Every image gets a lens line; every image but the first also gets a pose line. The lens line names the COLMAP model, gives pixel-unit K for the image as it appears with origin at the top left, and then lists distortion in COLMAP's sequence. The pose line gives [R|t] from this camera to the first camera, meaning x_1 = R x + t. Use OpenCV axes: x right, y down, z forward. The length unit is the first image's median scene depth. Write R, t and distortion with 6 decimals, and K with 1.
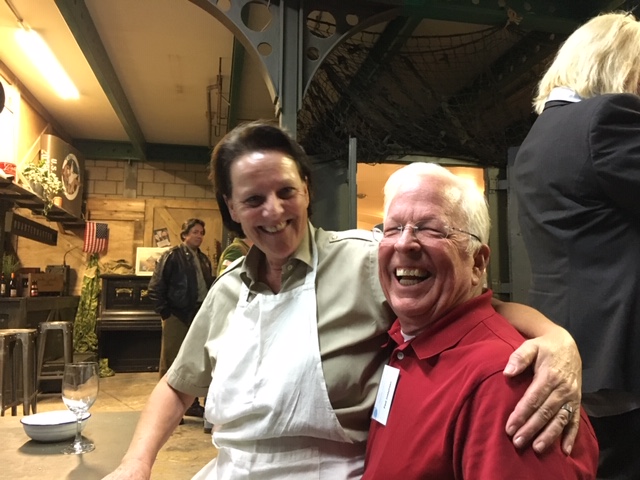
lens RADIAL K [[540.7, 0, 322.1], [0, 540.7, 238.1], [0, 0, 1]] dist [0.050434, -0.068605]
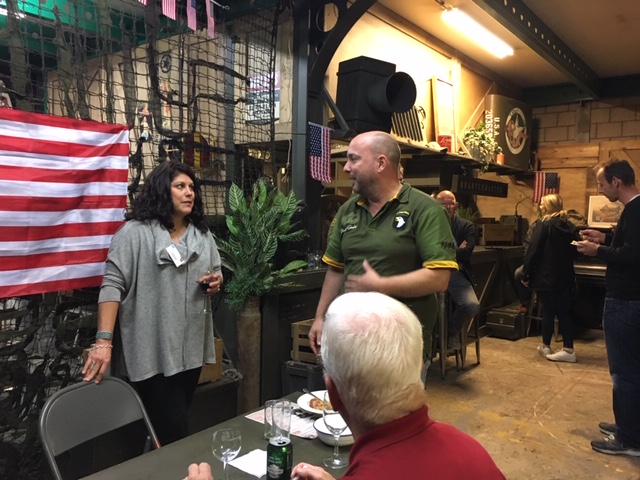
lens RADIAL K [[540.7, 0, 315.3], [0, 540.7, 245.4], [0, 0, 1]] dist [0.050434, -0.068605]
pose [[0.648593, 0.048420, -0.759593, 0.069811], [0.062827, 0.991163, 0.116827, -0.038939], [0.758538, -0.123497, 0.639820, 0.036938]]
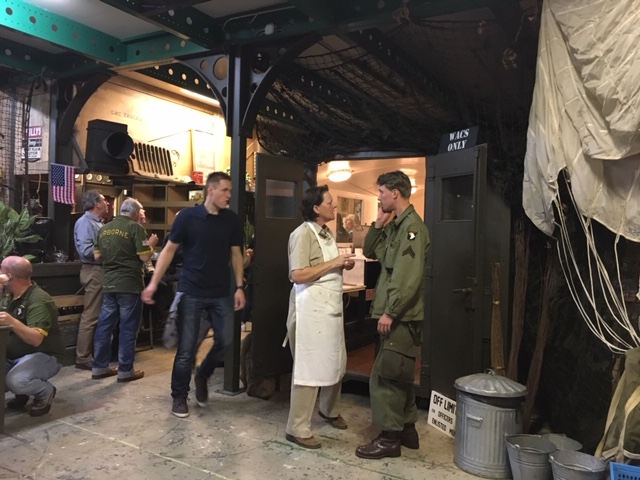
lens RADIAL K [[540.7, 0, 324.6], [0, 540.7, 239.6], [0, 0, 1]] dist [0.050434, -0.068605]
pose [[0.757922, 0.017613, -0.652108, 0.444358], [0.043716, 0.996017, 0.077711, -0.031158], [0.650879, -0.087407, 0.754133, 0.038309]]
